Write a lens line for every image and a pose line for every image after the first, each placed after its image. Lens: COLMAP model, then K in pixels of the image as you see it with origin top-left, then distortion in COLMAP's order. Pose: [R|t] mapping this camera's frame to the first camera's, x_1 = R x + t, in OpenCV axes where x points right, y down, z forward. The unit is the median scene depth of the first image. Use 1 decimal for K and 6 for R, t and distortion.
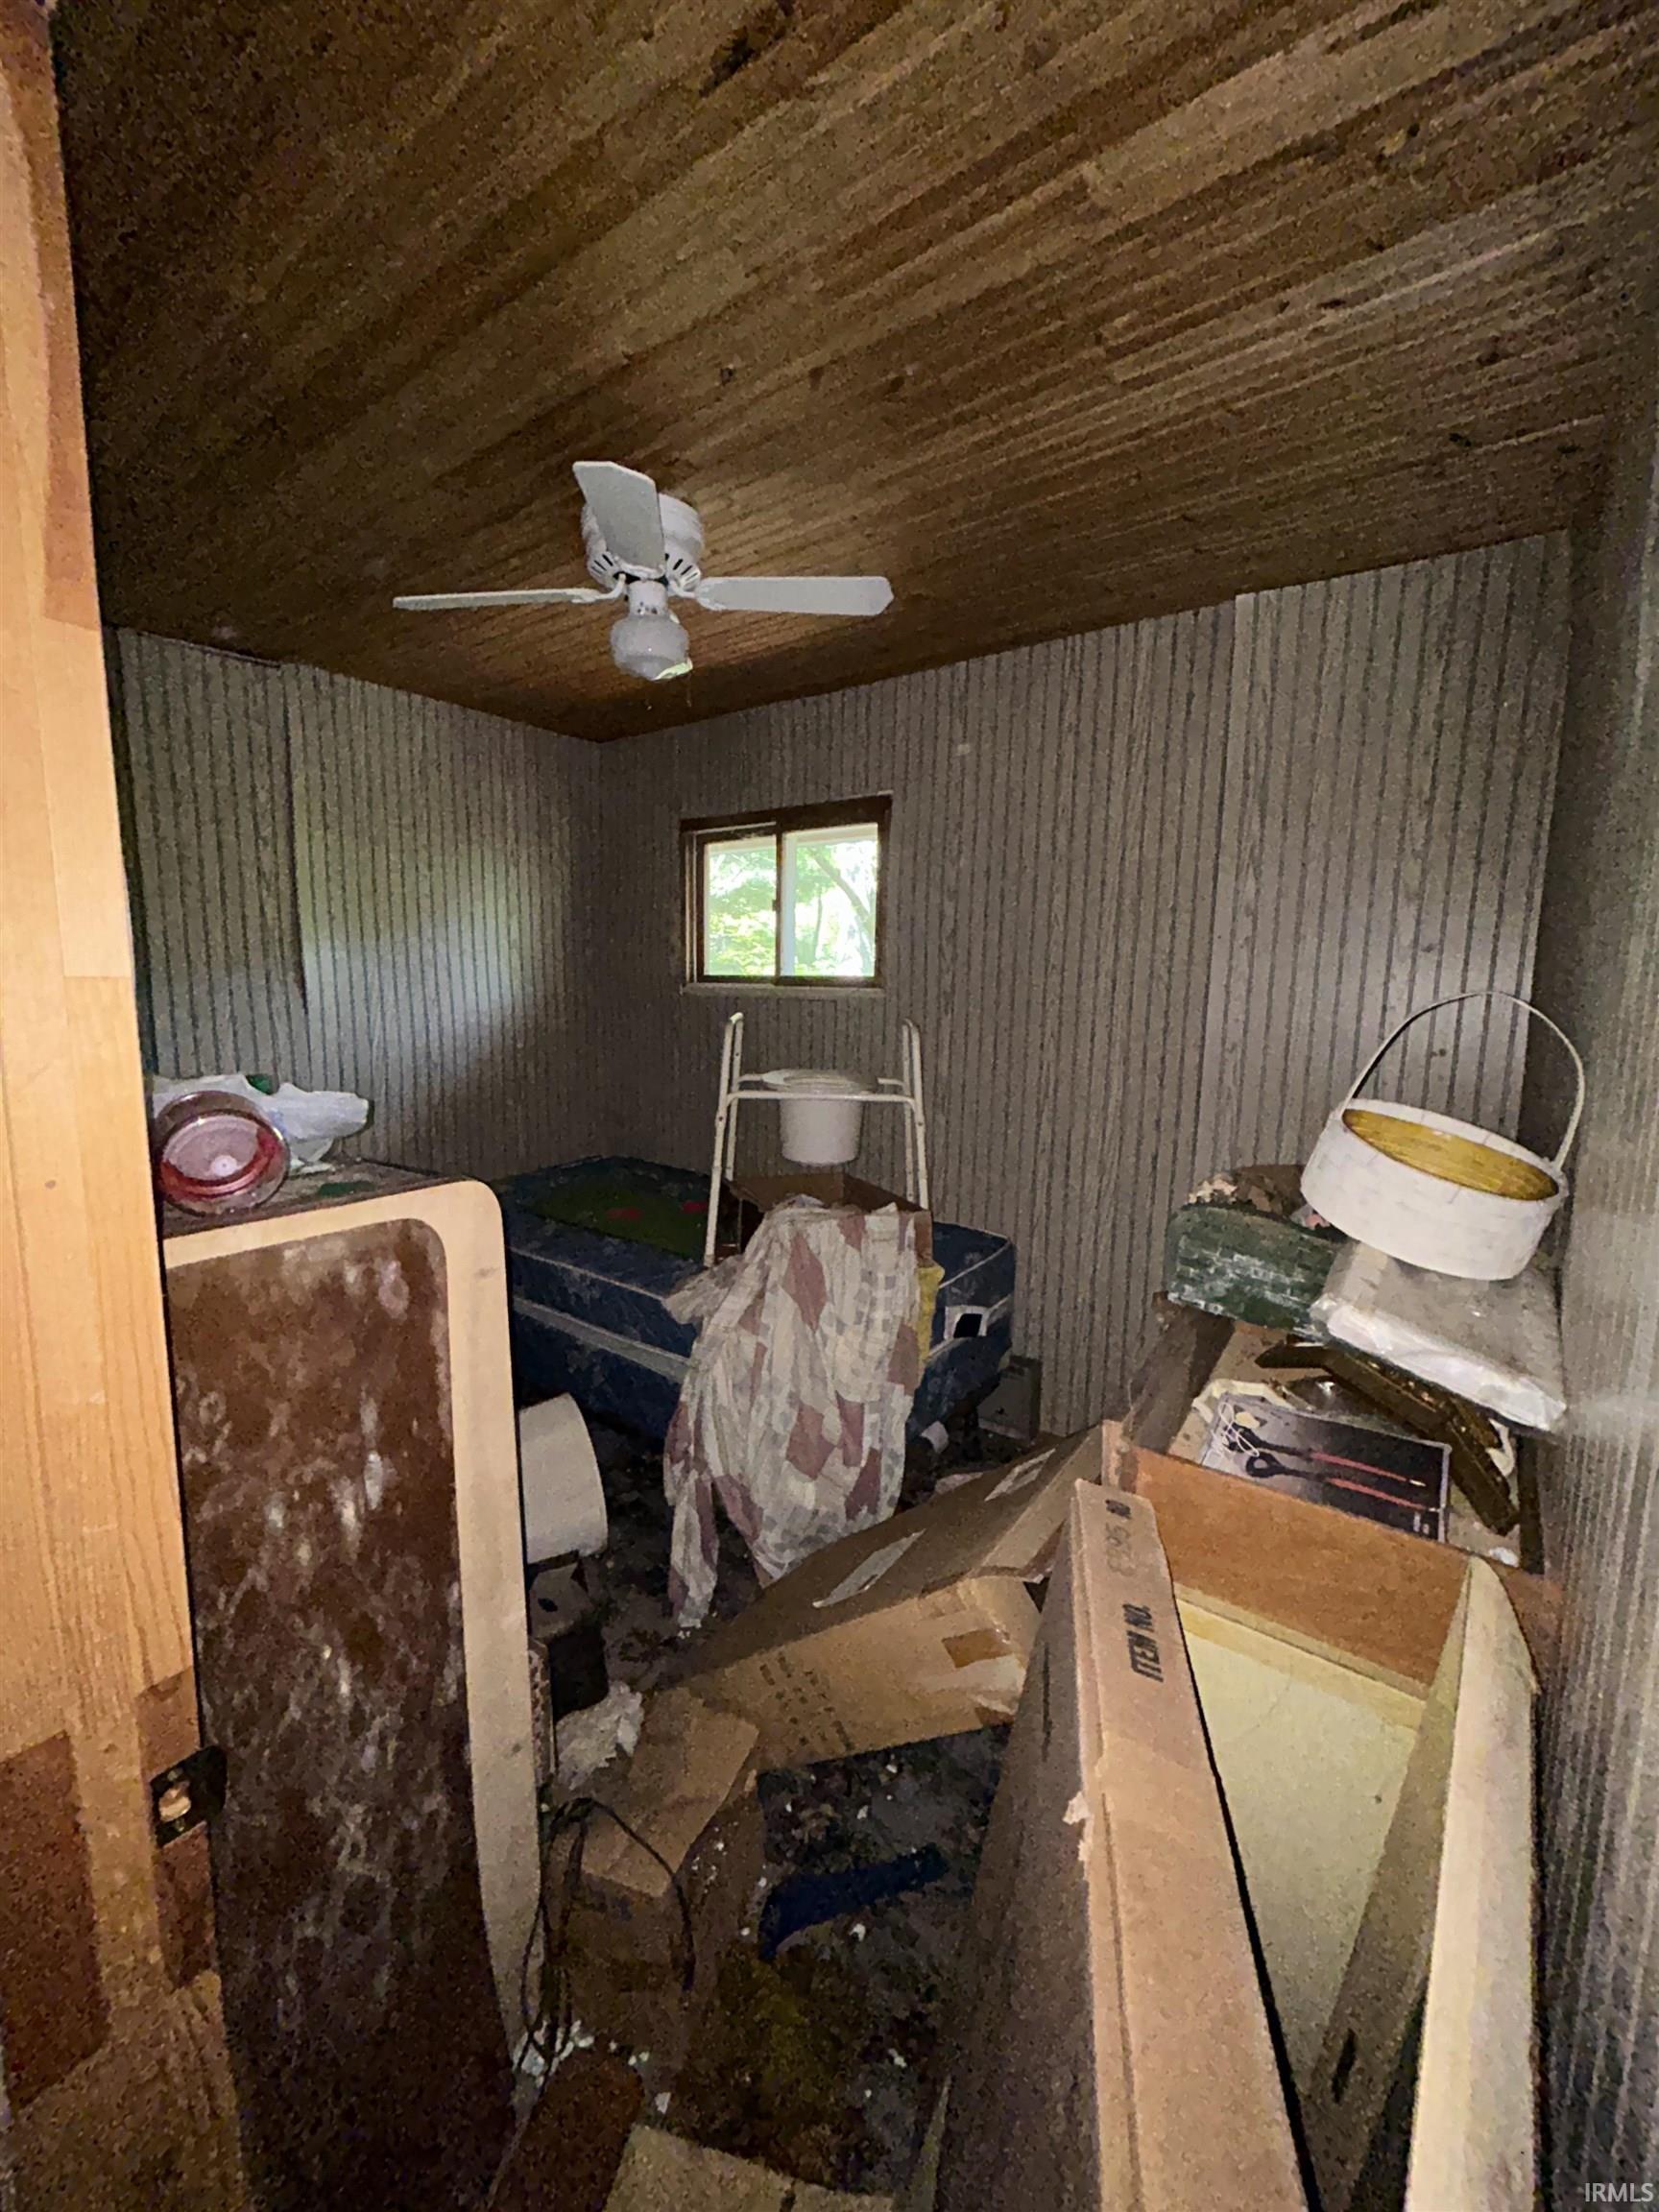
lens RADIAL K [[890.9, 0, 829.5], [0, 890.9, 1106.0], [0, 0, 1]] dist [-0.002510, 0.000396]
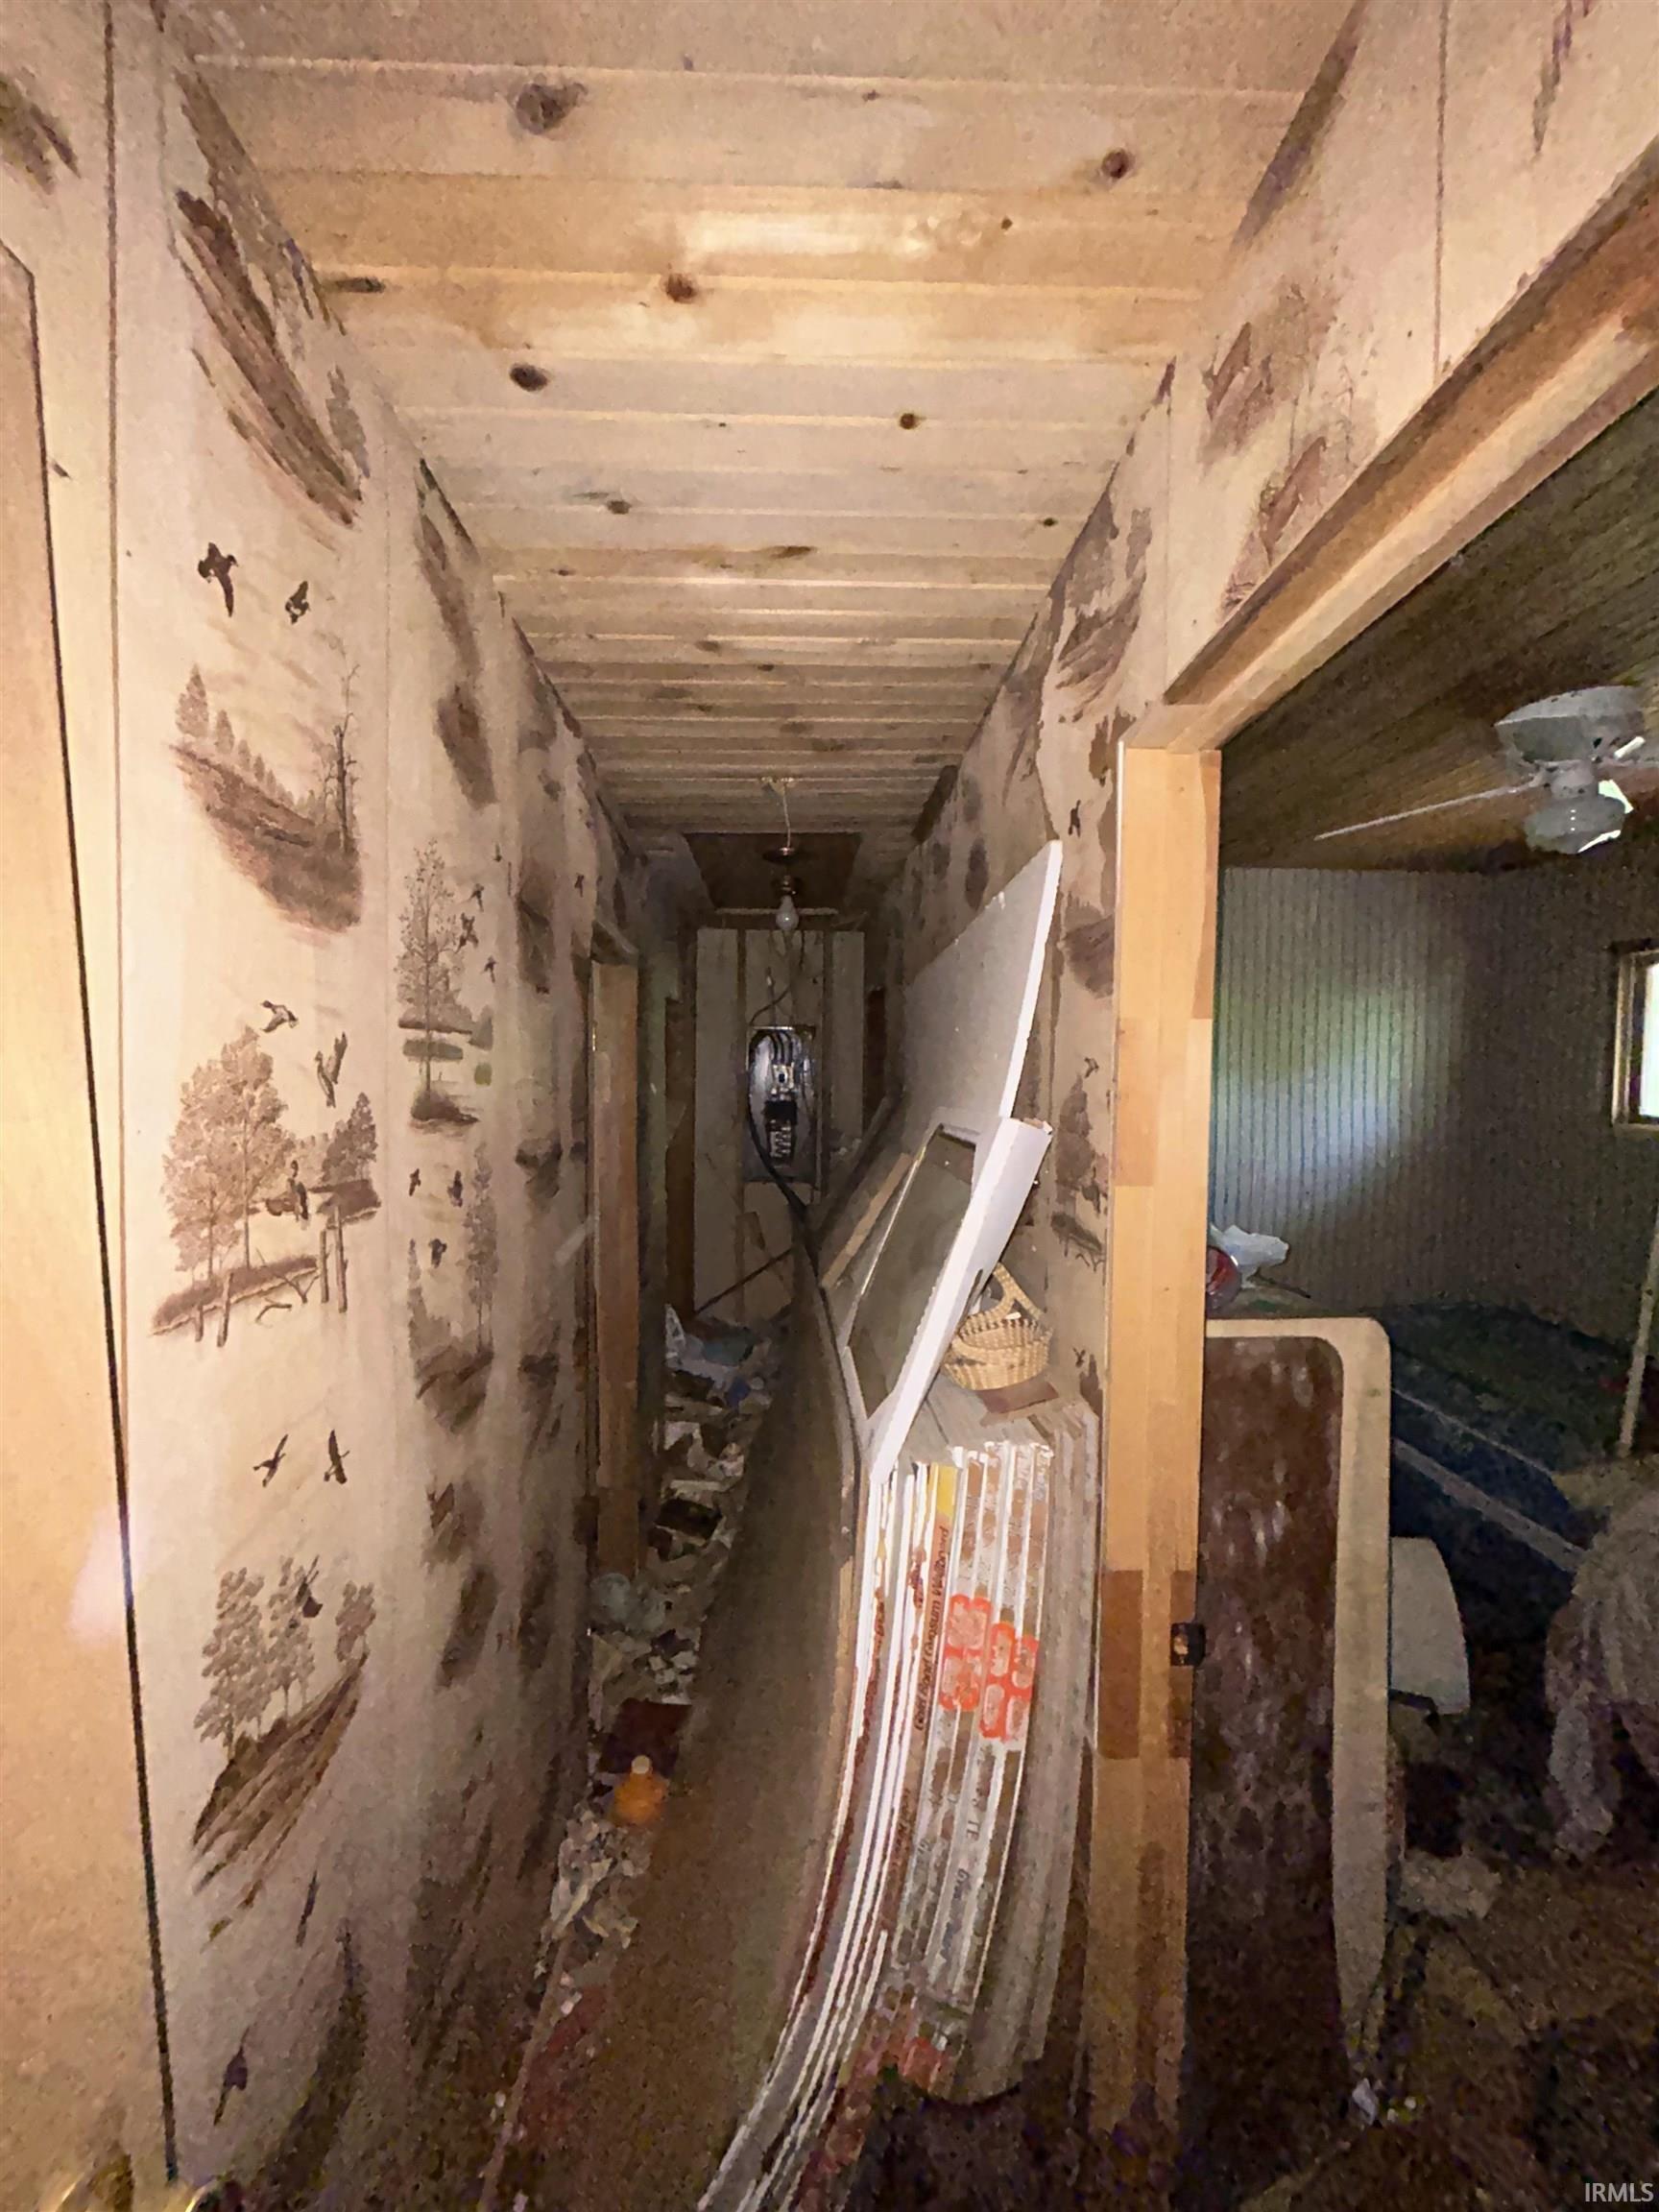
lens RADIAL K [[886.9, 0, 822.6], [0, 886.9, 1099.8], [0, 0, 1]] dist [-0.000348, 0.000351]
pose [[0.626076, 0.019092, -0.779528, 0.055507], [-0.110583, 0.991770, -0.064524, -0.032864], [0.771881, 0.126599, 0.623035, -0.247691]]
